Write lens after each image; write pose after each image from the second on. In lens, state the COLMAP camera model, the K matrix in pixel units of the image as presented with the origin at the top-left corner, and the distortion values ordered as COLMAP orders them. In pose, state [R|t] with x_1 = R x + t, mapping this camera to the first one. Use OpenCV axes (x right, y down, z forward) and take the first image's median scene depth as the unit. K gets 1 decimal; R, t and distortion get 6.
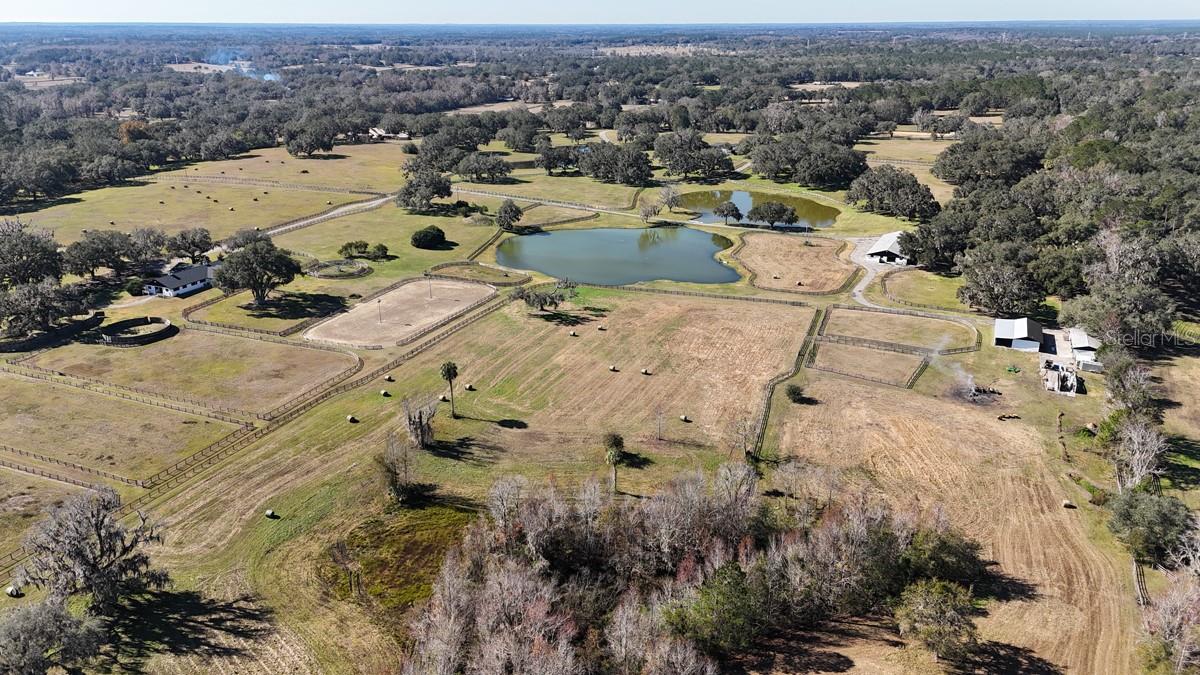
lens RADIAL K [[876.9, 0, 602.0], [0, 876.9, 334.4], [0, 0, 1]] dist [0.069790, -0.055479]
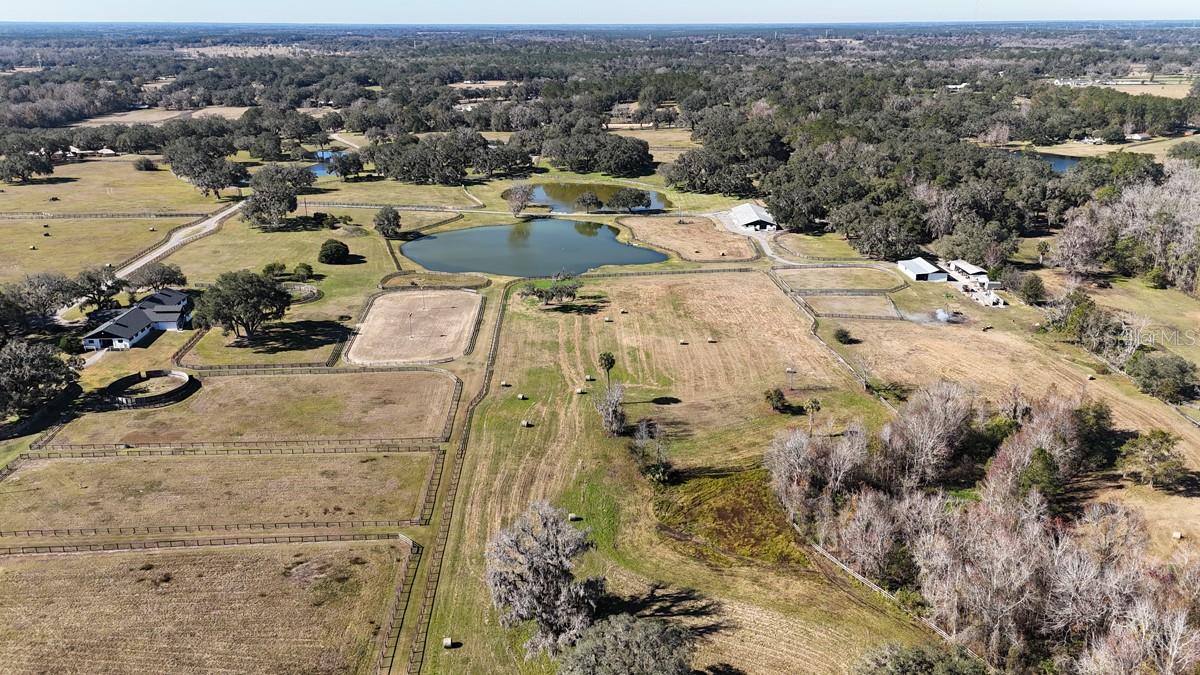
lens RADIAL K [[876.9, 0, 598.0], [0, 876.9, 332.5], [0, 0, 1]] dist [0.069790, -0.055479]
pose [[0.896299, -0.146275, 0.418632, -0.421556], [0.147593, 0.988610, 0.029432, -0.015708], [-0.418169, 0.035407, 0.907679, 0.049753]]
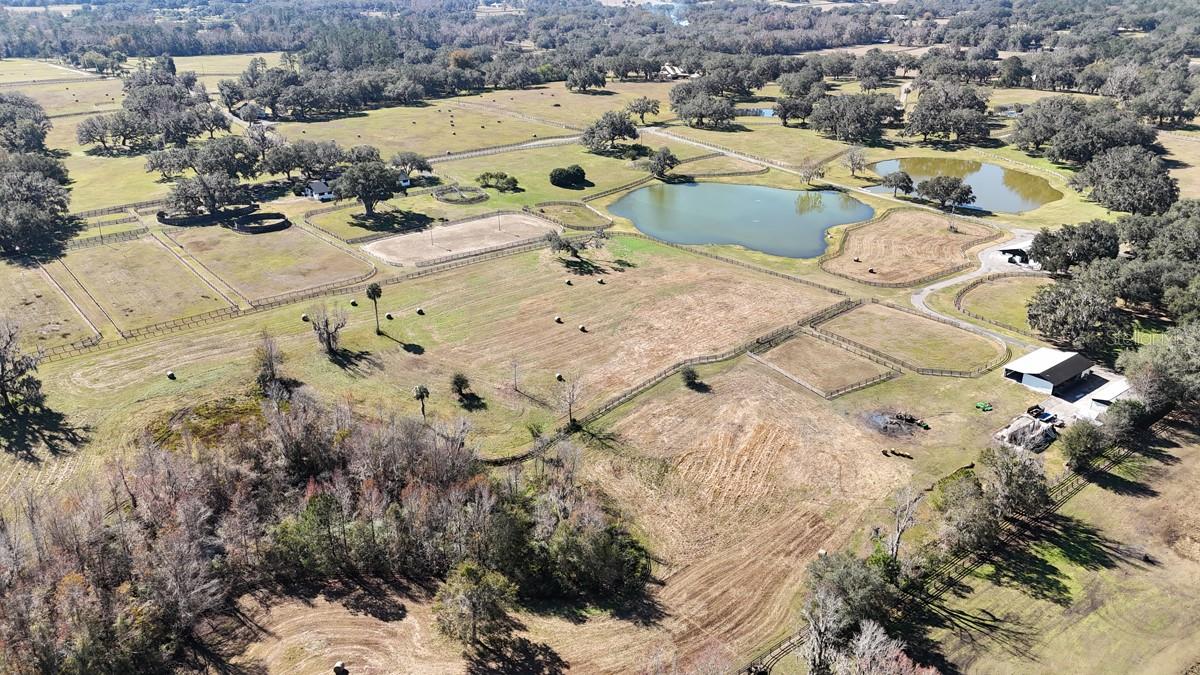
lens RADIAL K [[876.9, 0, 603.9], [0, 876.9, 349.0], [0, 0, 1]] dist [0.069790, -0.055479]
pose [[0.881450, 0.192249, -0.431378, 0.401181], [-0.157440, 0.980764, 0.115388, -0.042270], [0.445263, -0.033793, 0.894762, 0.089030]]
